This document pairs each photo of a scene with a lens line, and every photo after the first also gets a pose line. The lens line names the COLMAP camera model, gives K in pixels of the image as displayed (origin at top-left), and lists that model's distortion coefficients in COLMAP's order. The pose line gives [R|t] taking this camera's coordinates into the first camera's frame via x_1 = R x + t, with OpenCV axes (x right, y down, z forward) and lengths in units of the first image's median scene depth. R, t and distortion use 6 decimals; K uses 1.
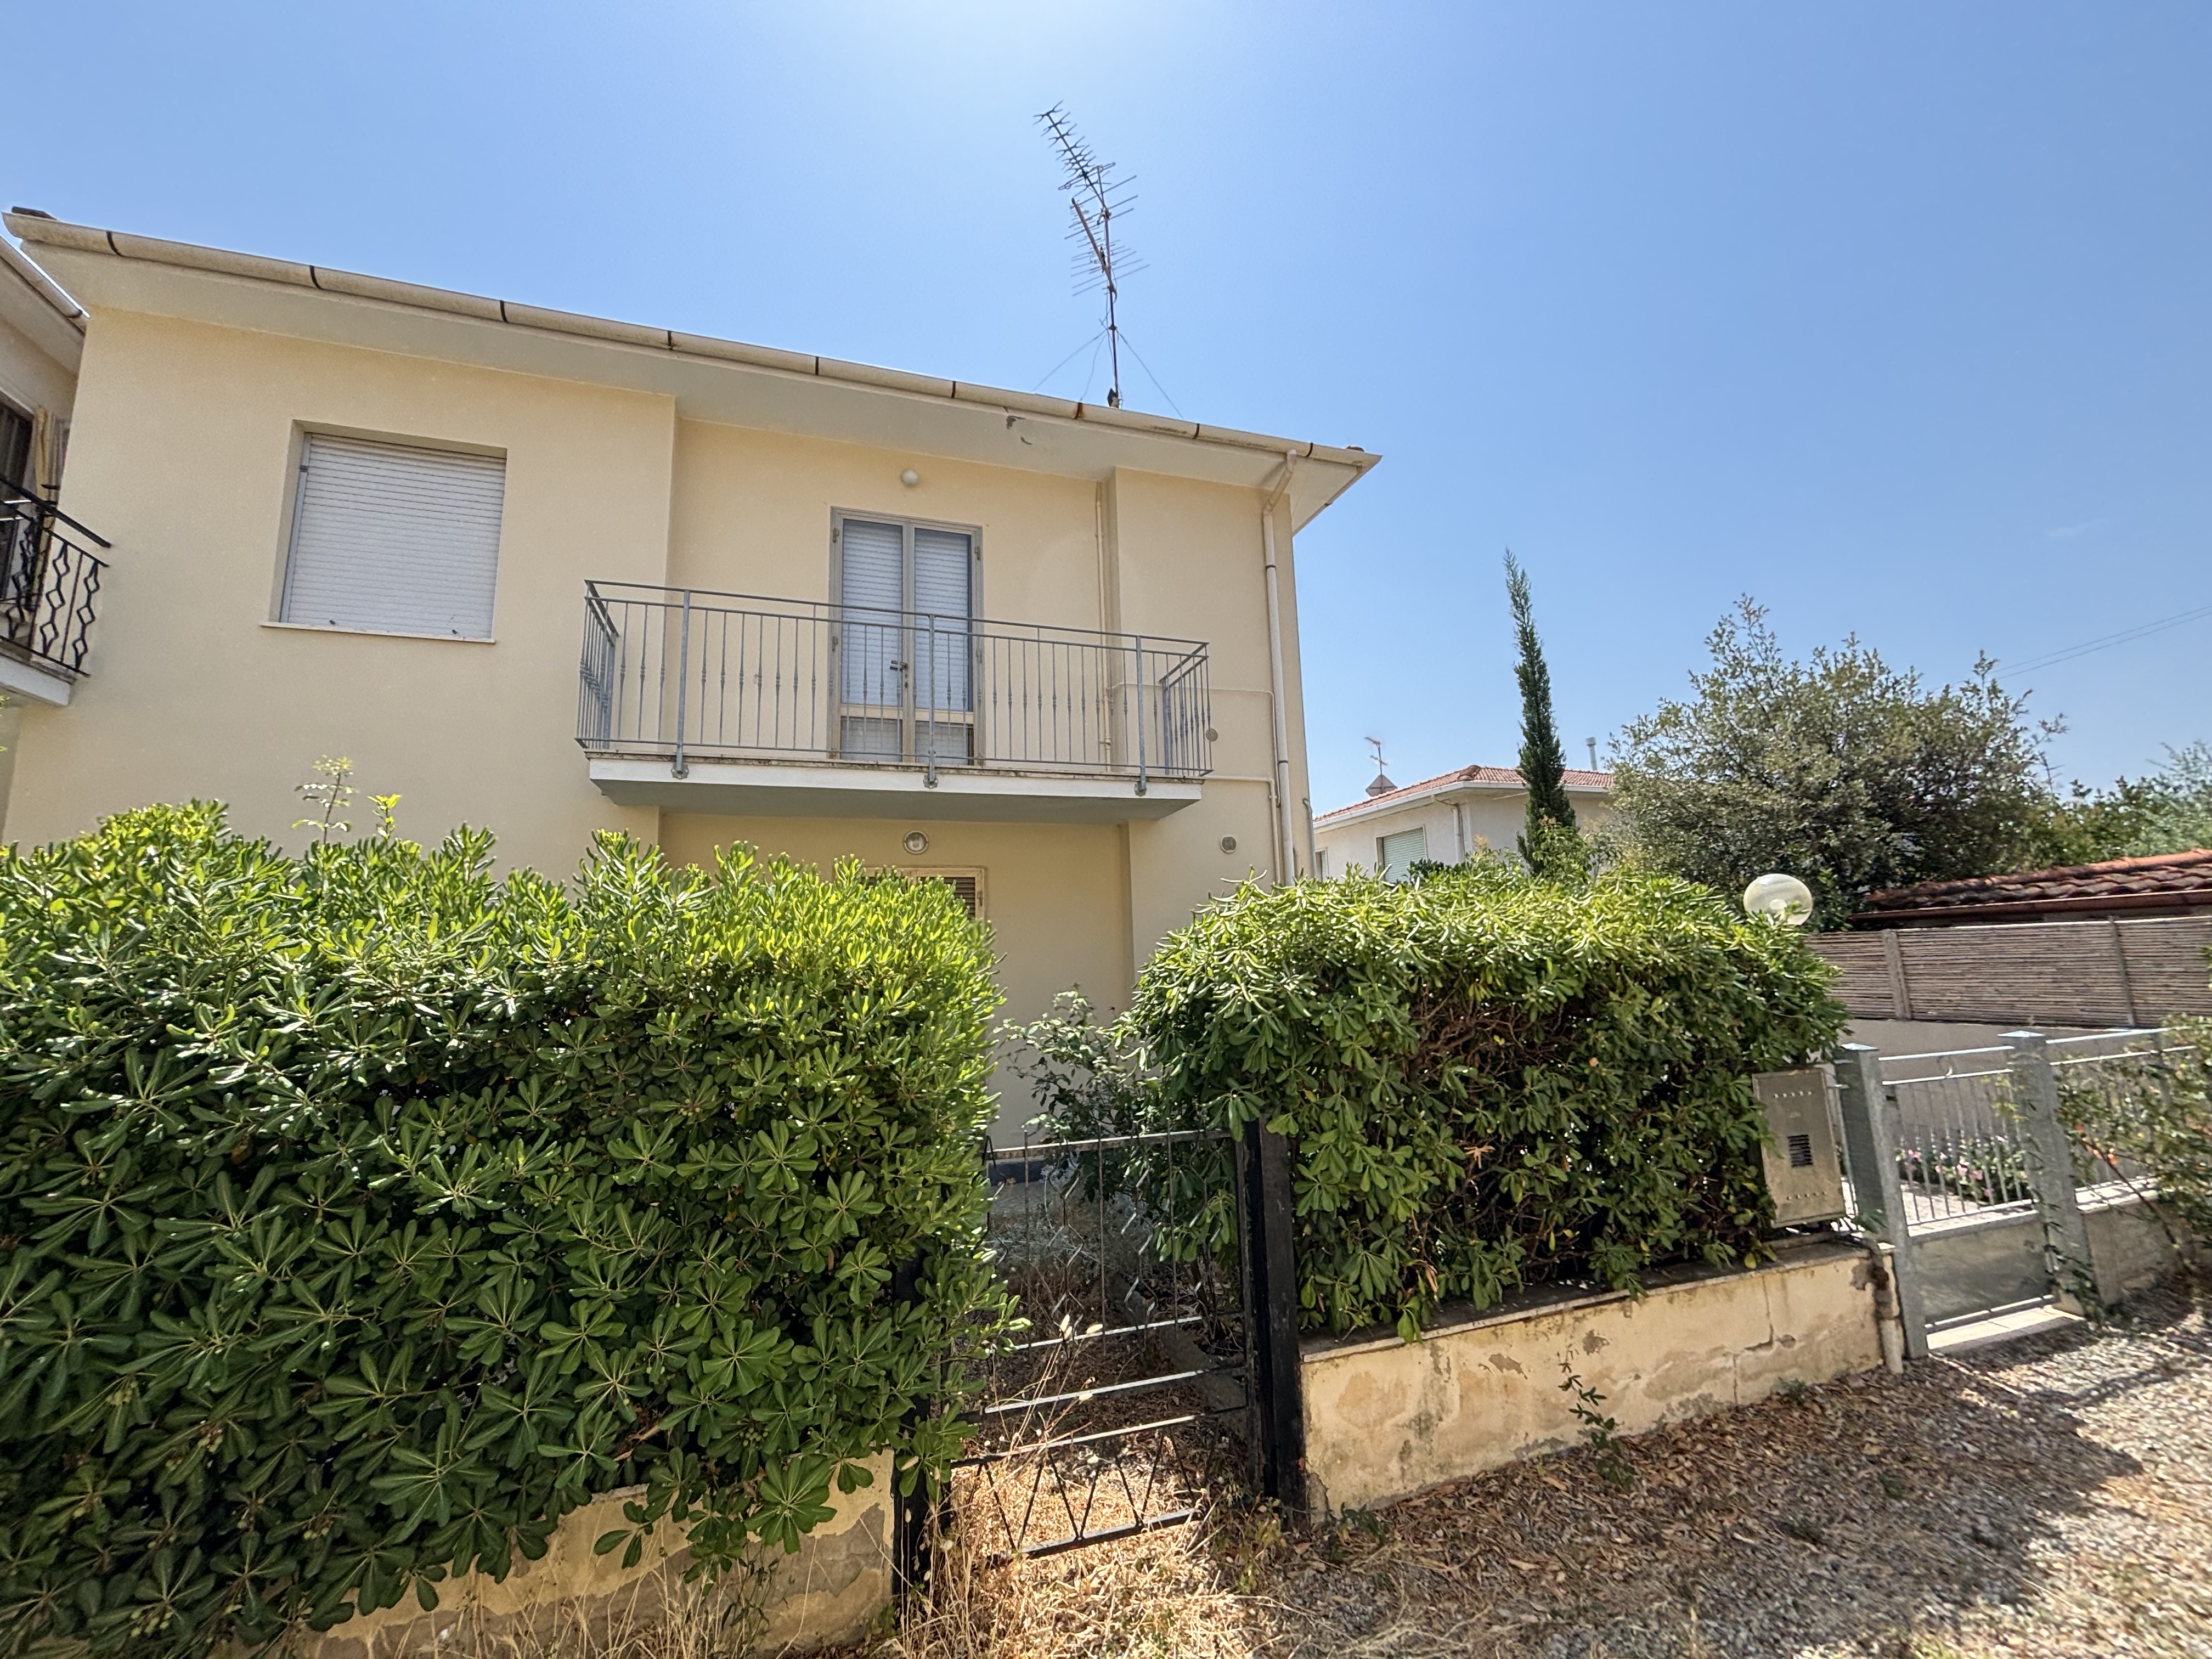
lens RADIAL K [[895.2, 0, 1106.0], [0, 895.2, 829.5], [0, 0, 1]] dist [-0.000850, 0.002052]
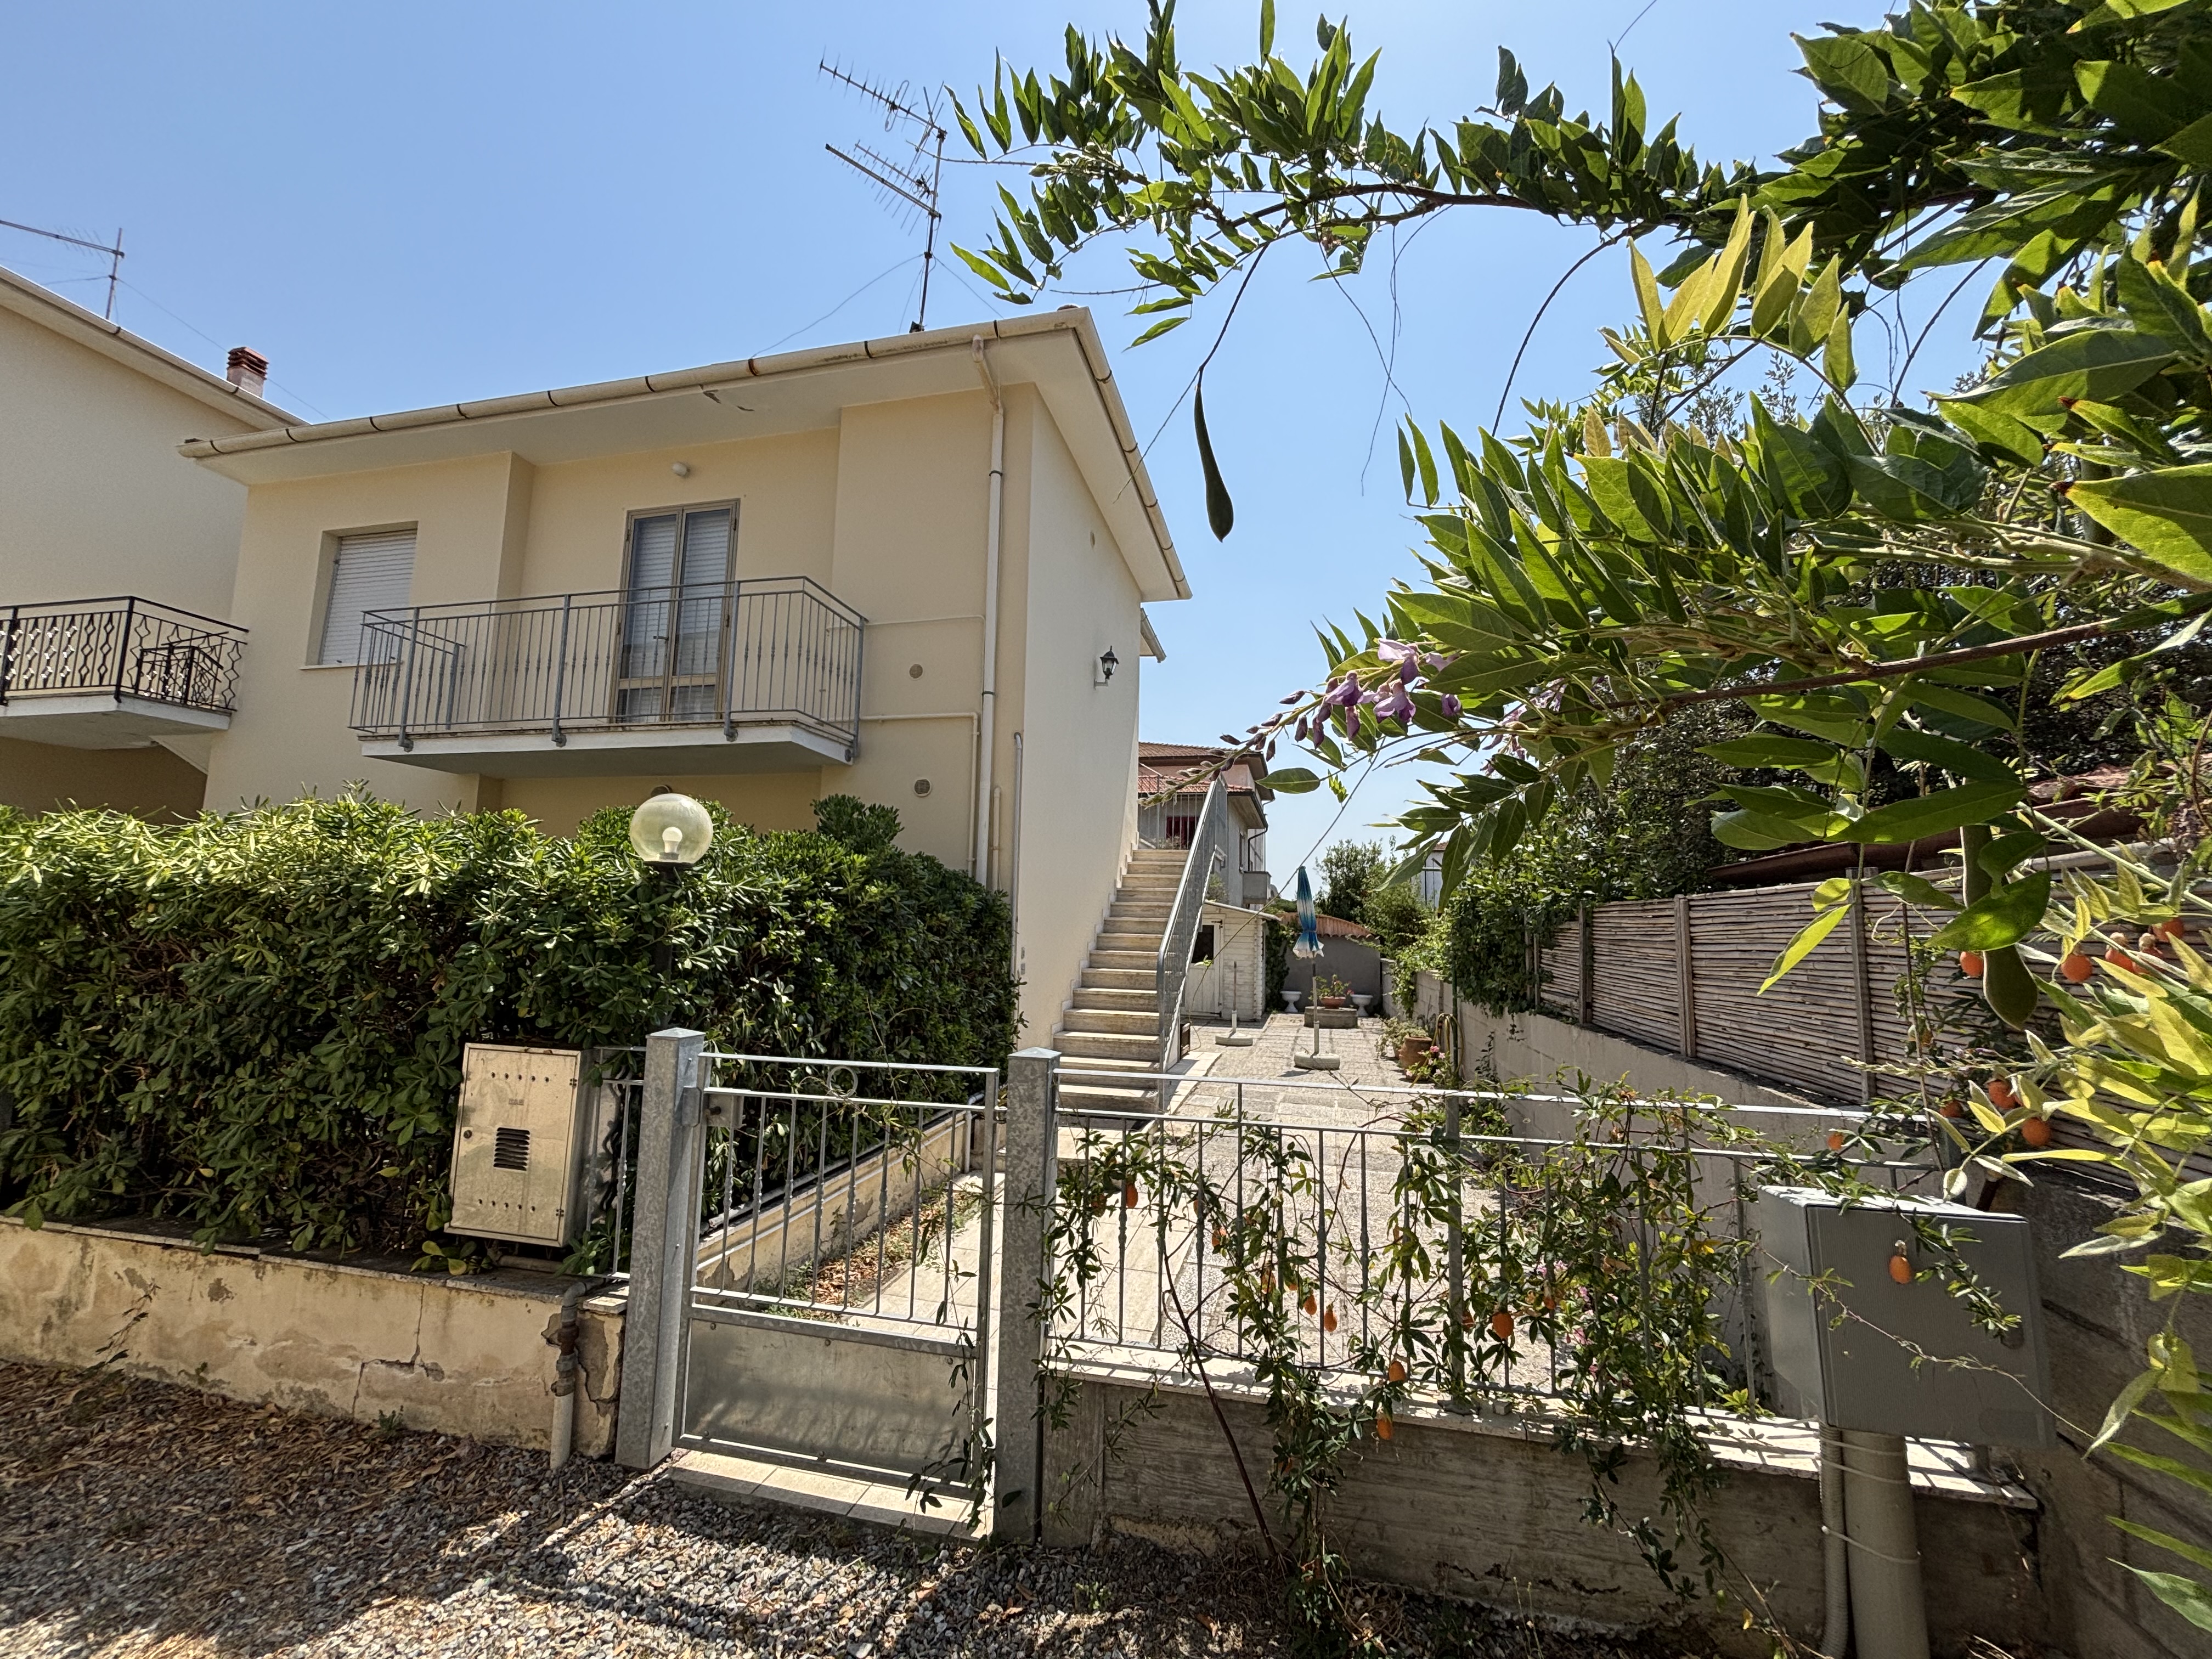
lens RADIAL K [[895.2, 0, 1106.0], [0, 895.2, 829.5], [0, 0, 1]] dist [-0.000850, 0.002052]
pose [[0.843590, -0.013234, -0.536825, 1.586580], [0.035377, 0.998894, 0.030967, 0.076750], [0.535822, -0.045114, 0.843125, 0.621667]]
